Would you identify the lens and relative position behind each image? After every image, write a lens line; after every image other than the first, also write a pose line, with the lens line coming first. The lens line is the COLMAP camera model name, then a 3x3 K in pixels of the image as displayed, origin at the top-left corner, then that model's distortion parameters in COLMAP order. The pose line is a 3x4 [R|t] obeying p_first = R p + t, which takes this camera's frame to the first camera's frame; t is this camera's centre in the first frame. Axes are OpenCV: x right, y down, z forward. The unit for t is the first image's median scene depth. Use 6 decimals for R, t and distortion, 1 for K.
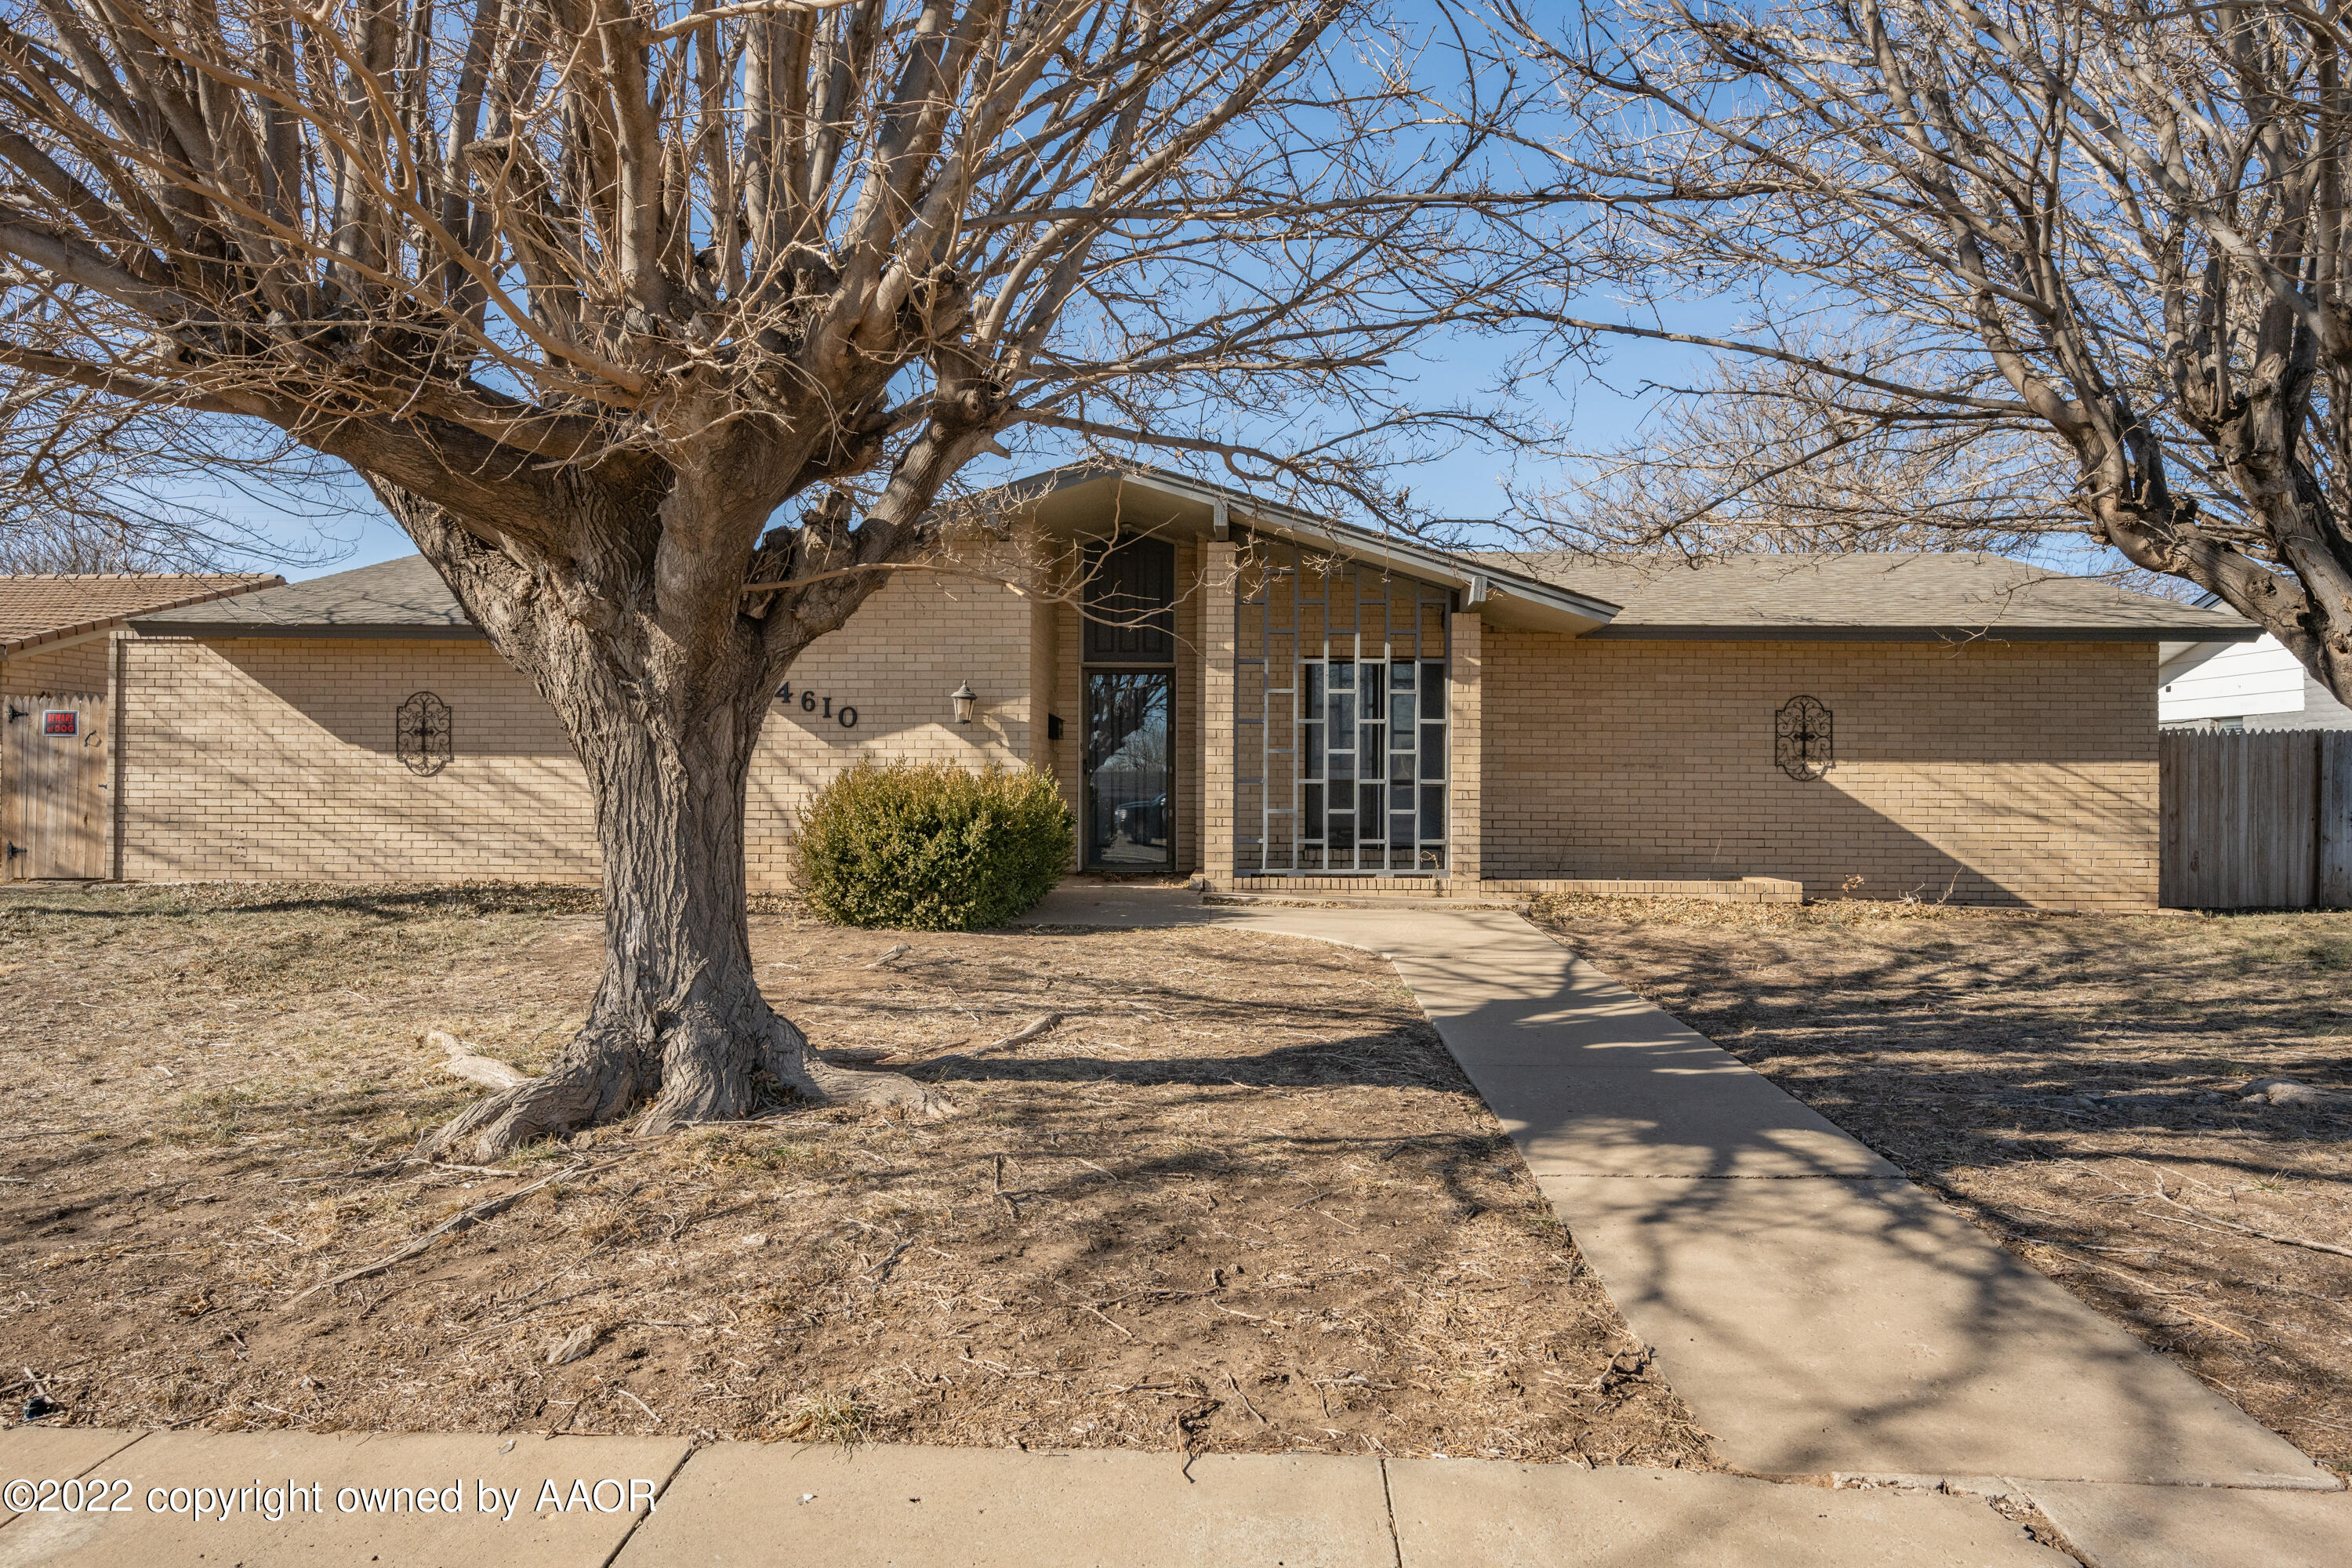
lens RADIAL K [[1411.5, 0, 1176.0], [0, 1411.5, 784.0], [0, 0, 1]] dist [0.001641, -0.000003]
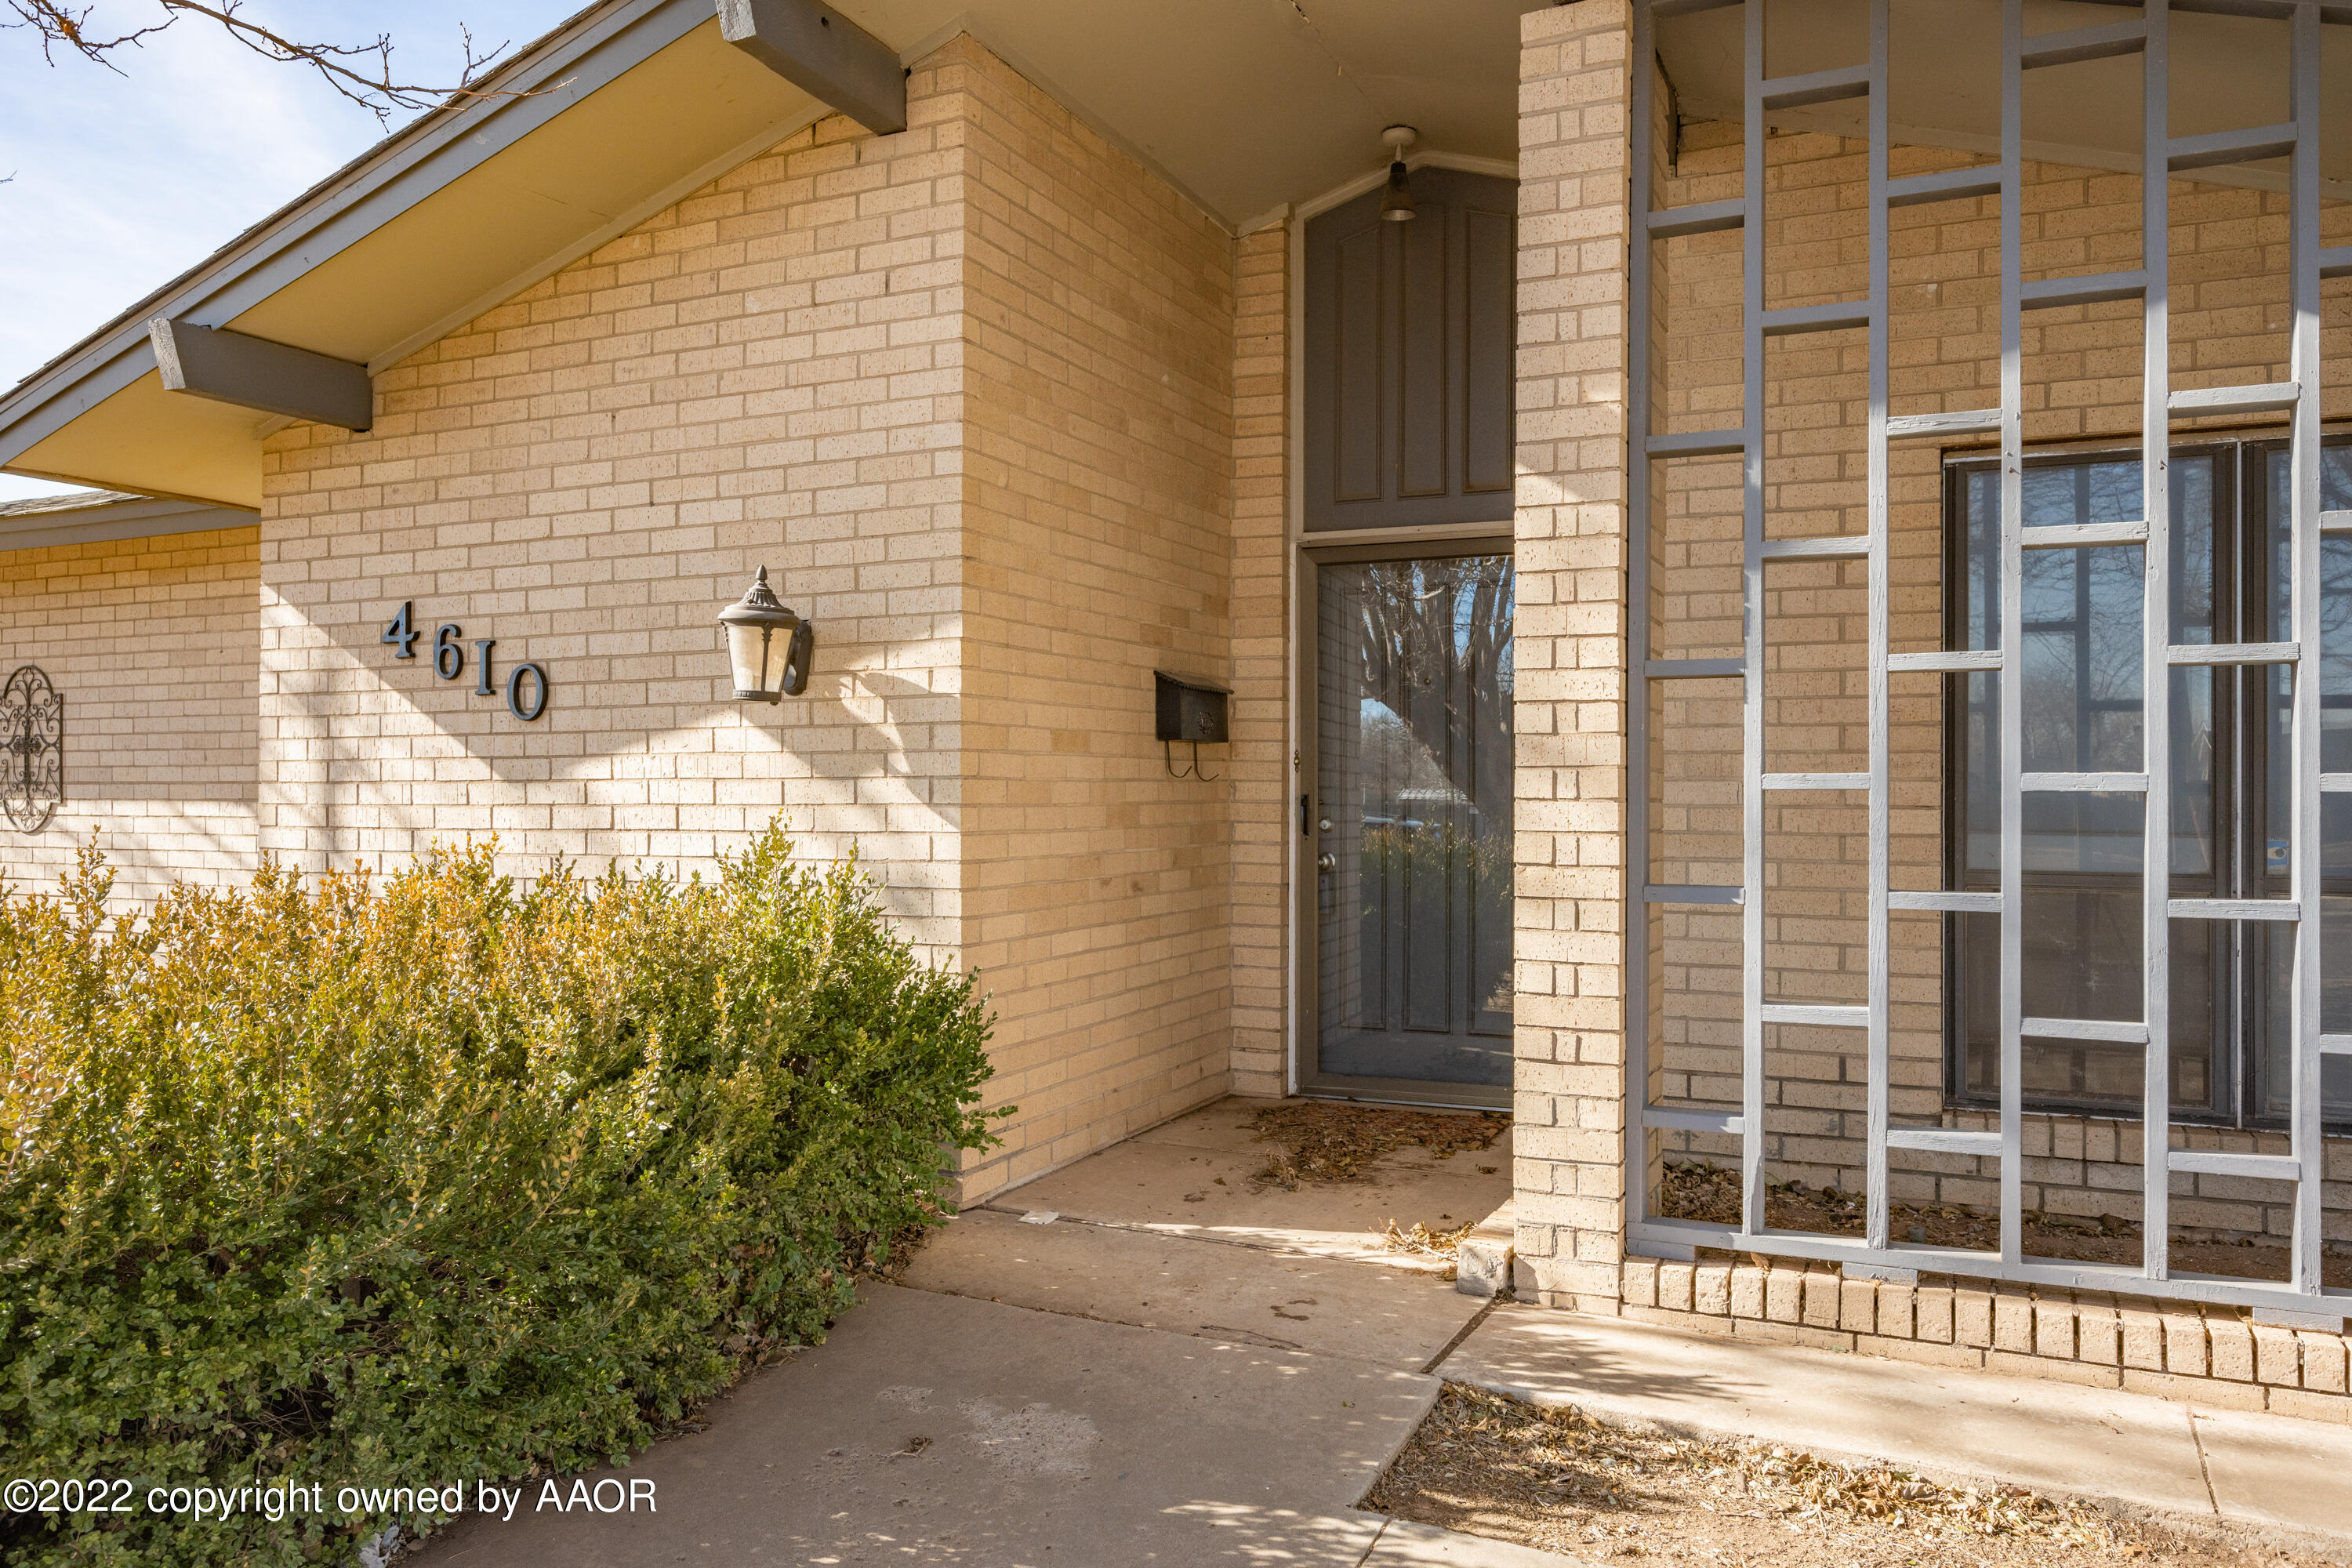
lens RADIAL K [[1620.3, 0, 1176.0], [0, 1620.3, 784.0], [0, 0, 1]] dist [0.001511, 0.000921]
pose [[0.921651, -0.001233, -0.388017, 0.081227], [-0.006281, 0.999816, -0.018098, -0.017187], [0.387968, 0.019117, 0.921474, 0.677721]]
